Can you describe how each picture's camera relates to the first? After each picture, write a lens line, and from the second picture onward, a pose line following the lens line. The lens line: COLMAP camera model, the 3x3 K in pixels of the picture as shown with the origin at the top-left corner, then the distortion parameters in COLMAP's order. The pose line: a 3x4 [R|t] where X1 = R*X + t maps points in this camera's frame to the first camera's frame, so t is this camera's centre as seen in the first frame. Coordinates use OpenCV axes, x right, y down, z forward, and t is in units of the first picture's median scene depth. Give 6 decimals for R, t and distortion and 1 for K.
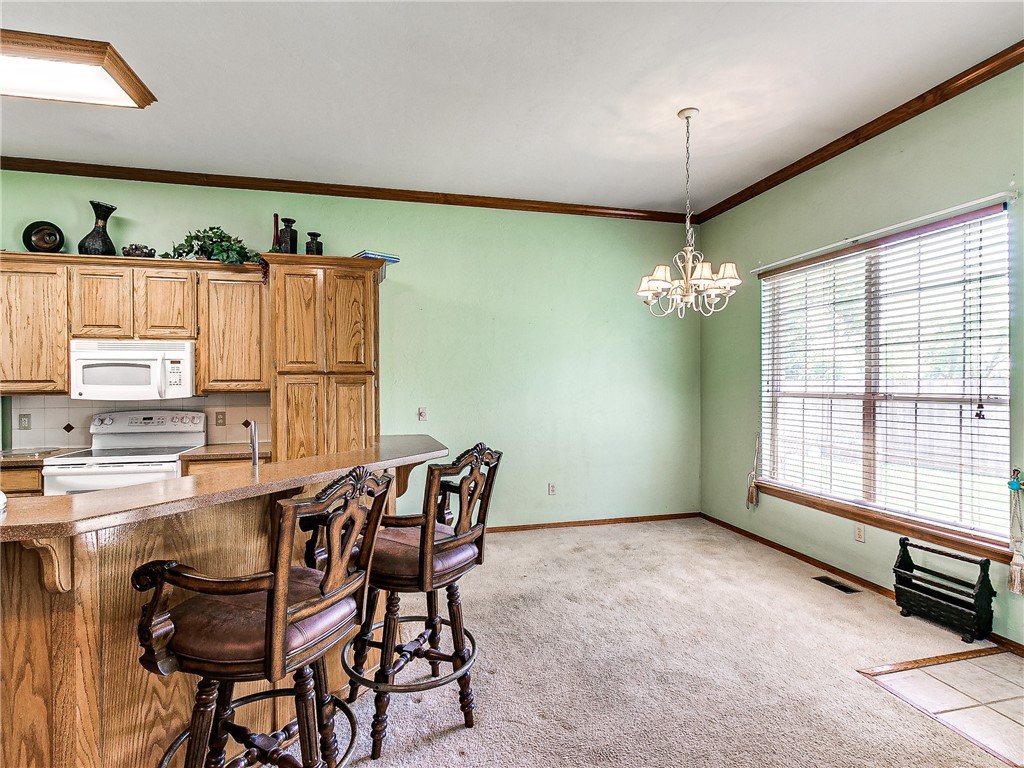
lens RADIAL K [[540.2, 0, 513.5], [0, 540.2, 386.1], [0, 0, 1]] dist [0.004843, 0.000636]
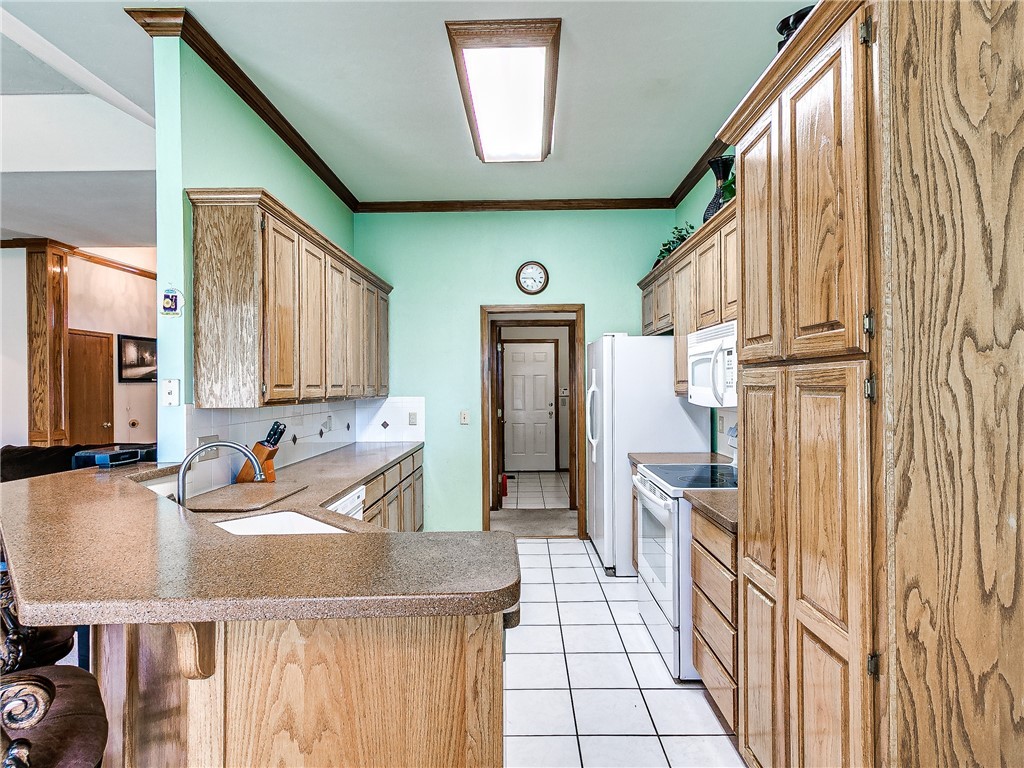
lens RADIAL K [[540.2, 0, 513.6], [0, 540.2, 381.8], [0, 0, 1]] dist [0.004843, 0.000636]
pose [[-0.252948, -0.003202, -0.967474, 0.079532], [0.000807, 0.999993, -0.003520, -0.007703], [0.967479, -0.001671, -0.252944, 0.895419]]
